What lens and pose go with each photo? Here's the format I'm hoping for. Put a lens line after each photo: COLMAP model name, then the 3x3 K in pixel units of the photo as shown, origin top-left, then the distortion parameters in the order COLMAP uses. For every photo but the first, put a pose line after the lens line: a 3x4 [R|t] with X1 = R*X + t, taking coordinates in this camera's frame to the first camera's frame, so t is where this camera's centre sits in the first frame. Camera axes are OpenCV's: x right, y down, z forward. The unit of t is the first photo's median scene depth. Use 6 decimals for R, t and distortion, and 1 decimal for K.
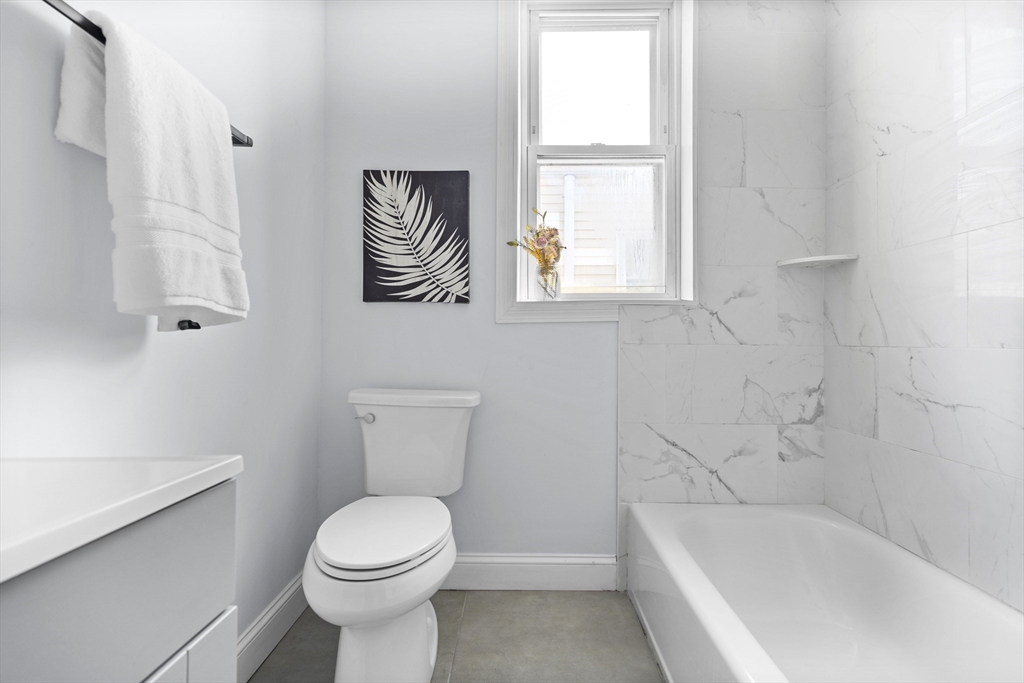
lens RADIAL K [[479.5, 0, 512.6], [0, 479.5, 334.1], [0, 0, 1]] dist [0.000298, -0.000072]
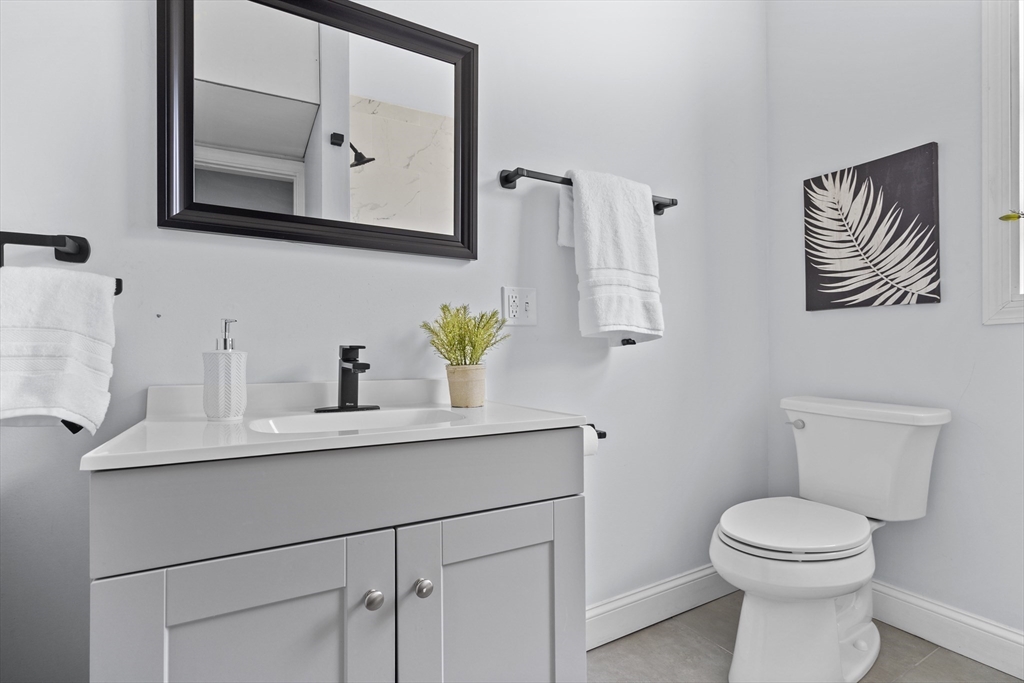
lens RADIAL K [[479.5, 0, 518.3], [0, 479.5, 355.6], [0, 0, 1]] dist [0.000298, -0.000072]
pose [[0.515398, -0.002570, -0.856947, 0.245814], [0.026021, 0.999581, 0.012652, -0.002306], [0.856556, -0.028820, 0.515249, -0.046868]]
